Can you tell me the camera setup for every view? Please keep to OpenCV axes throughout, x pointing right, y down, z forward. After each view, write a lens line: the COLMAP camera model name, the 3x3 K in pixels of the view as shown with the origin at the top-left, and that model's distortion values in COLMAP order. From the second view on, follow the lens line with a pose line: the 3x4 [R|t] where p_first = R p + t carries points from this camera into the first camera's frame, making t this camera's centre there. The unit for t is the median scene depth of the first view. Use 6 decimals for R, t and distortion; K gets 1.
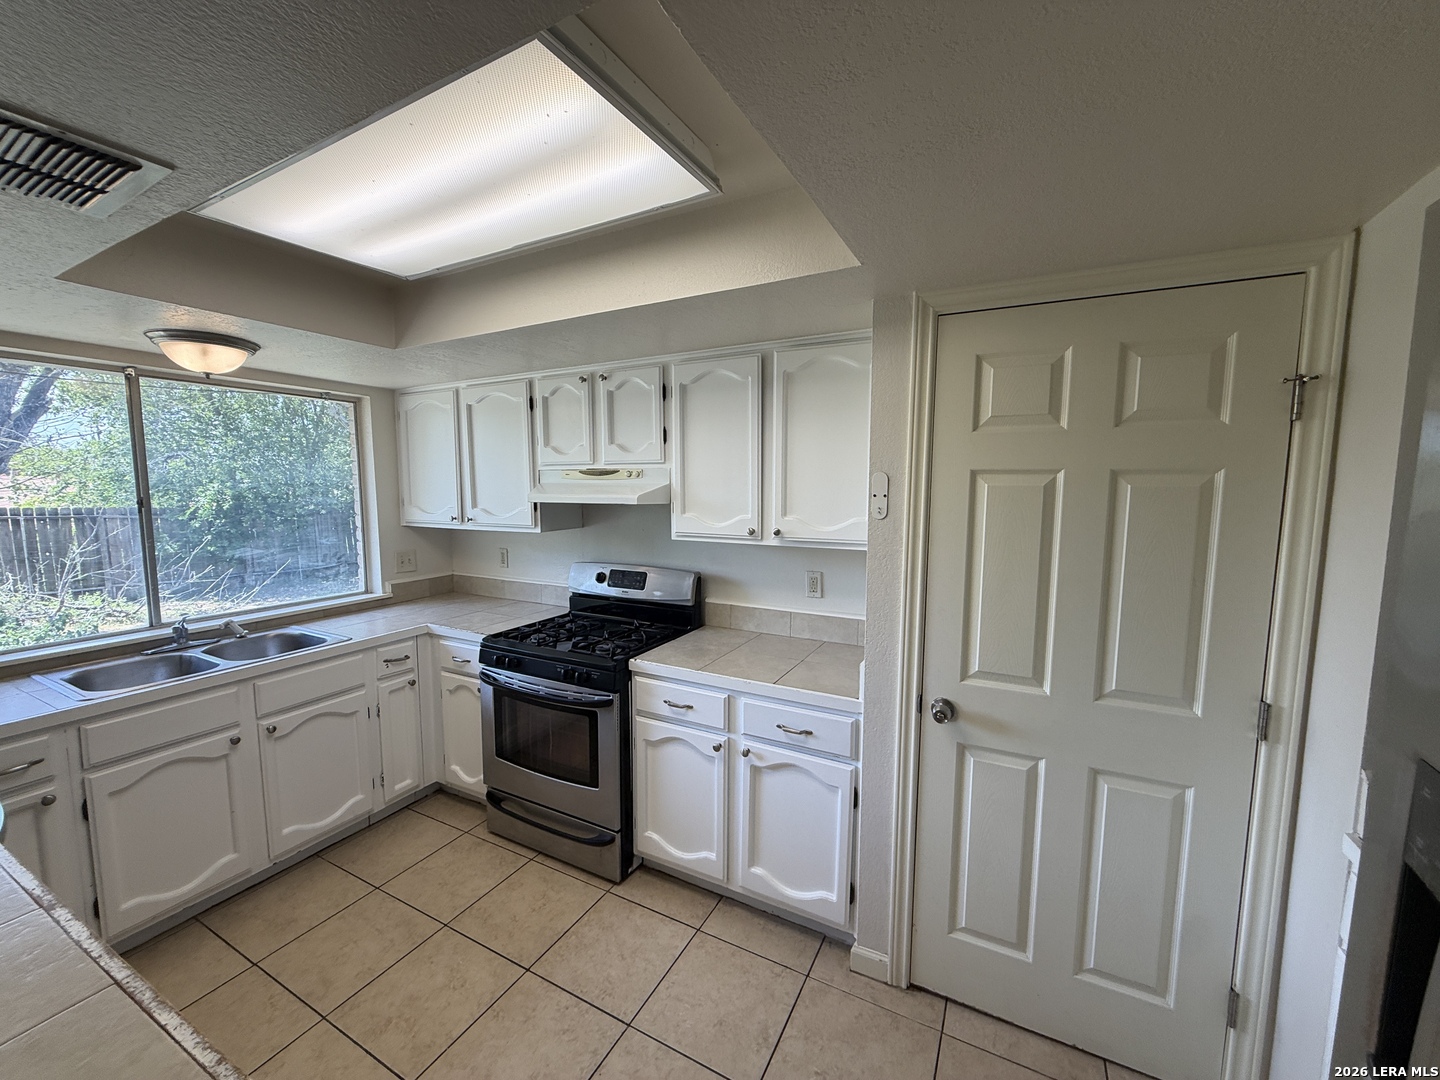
lens RADIAL K [[572.6, 0, 721.0], [0, 572.6, 540.4], [0, 0, 1]] dist [-0.001639, -0.000003]
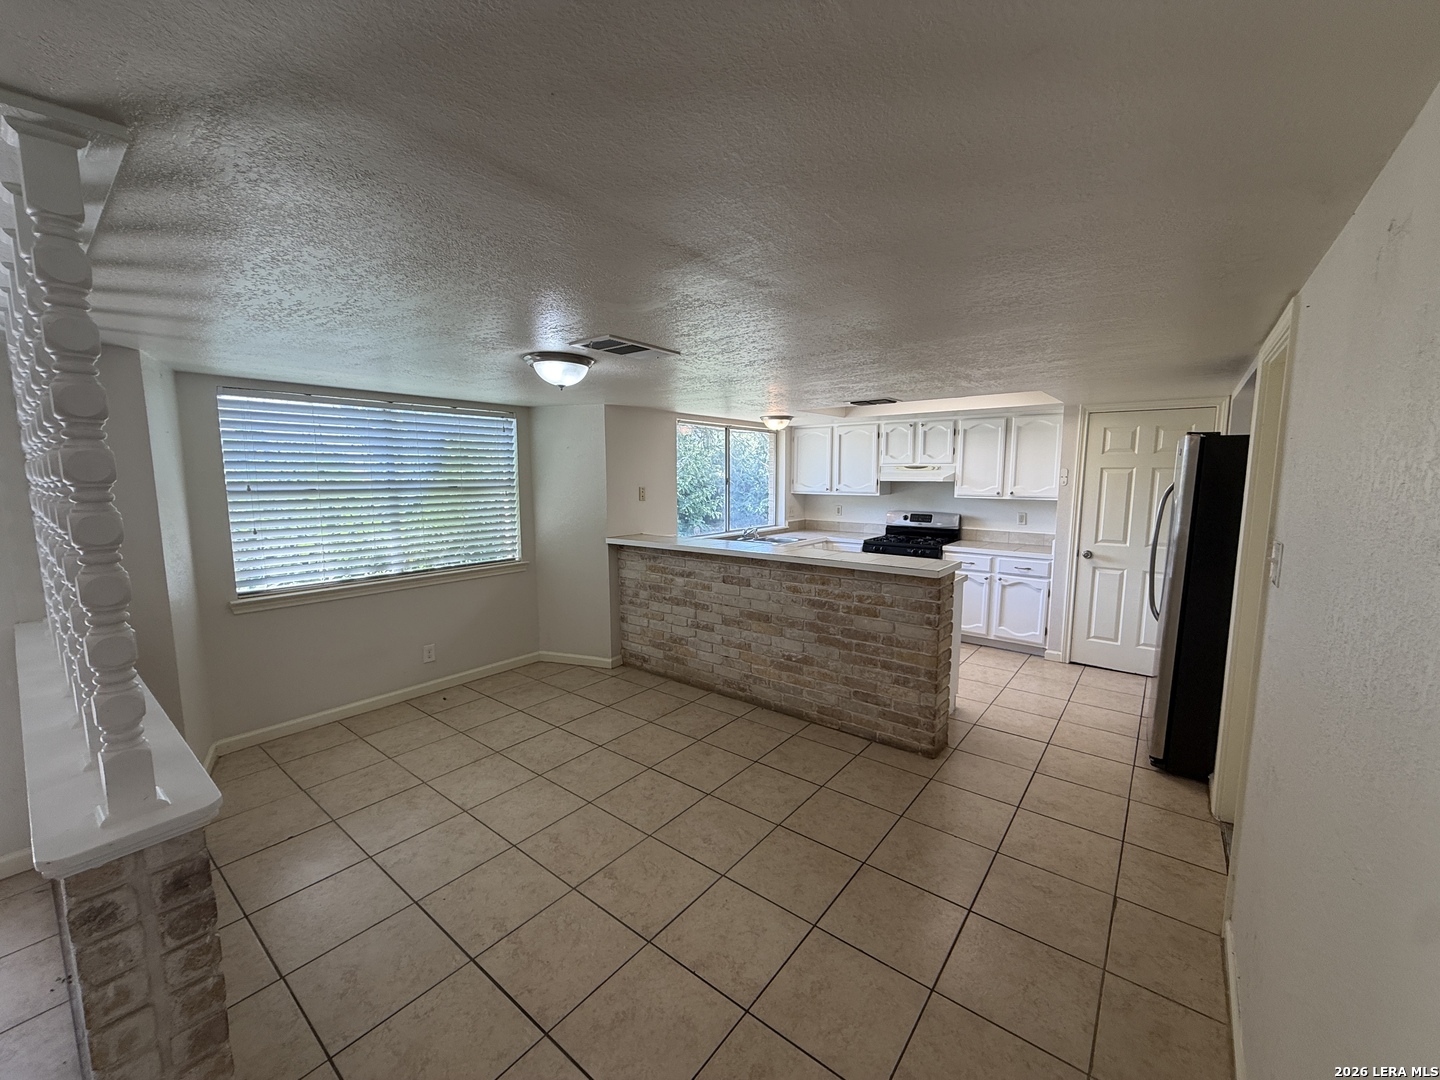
lens RADIAL K [[572.6, 0, 720.6], [0, 572.6, 538.5], [0, 0, 1]] dist [-0.001639, -0.000003]
pose [[0.982429, 0.021908, -0.185345, -0.592547], [-0.019093, 0.999674, 0.016958, 0.145208], [0.185656, -0.013122, 0.982527, -1.438960]]
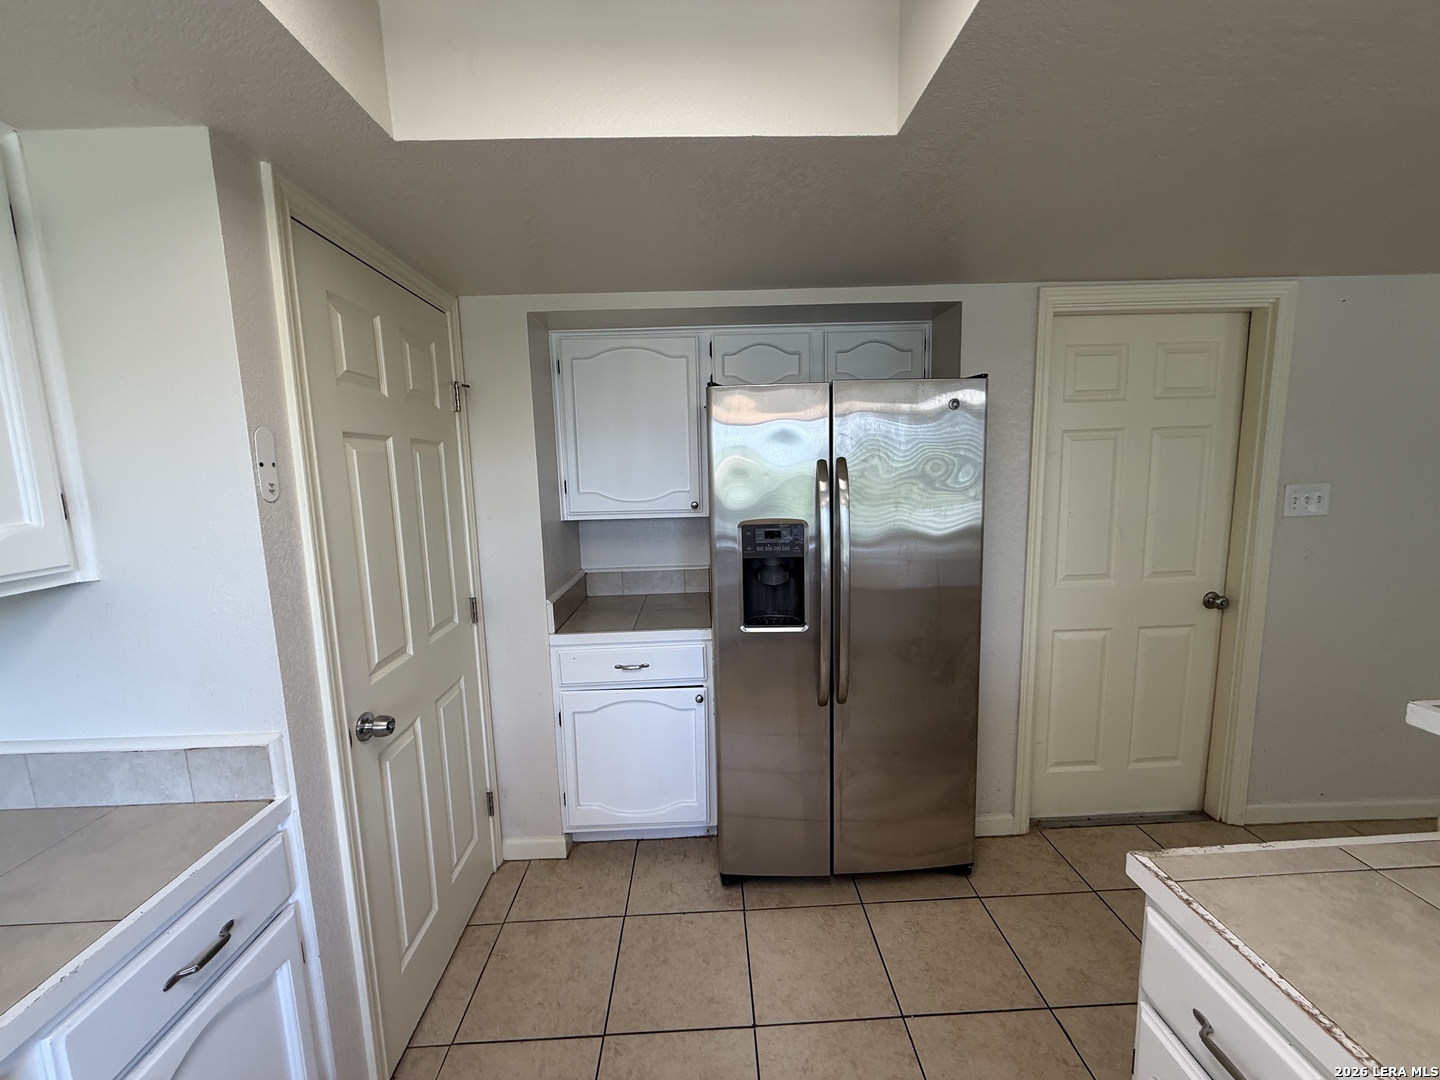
lens RADIAL K [[572.6, 0, 722.1], [0, 572.6, 541.6], [0, 0, 1]] dist [-0.001639, -0.000003]
pose [[-0.491187, -0.109115, 0.864193, -0.381590], [0.112537, 0.975859, 0.187178, -0.041506], [-0.863754, 0.189193, -0.467050, 0.636606]]
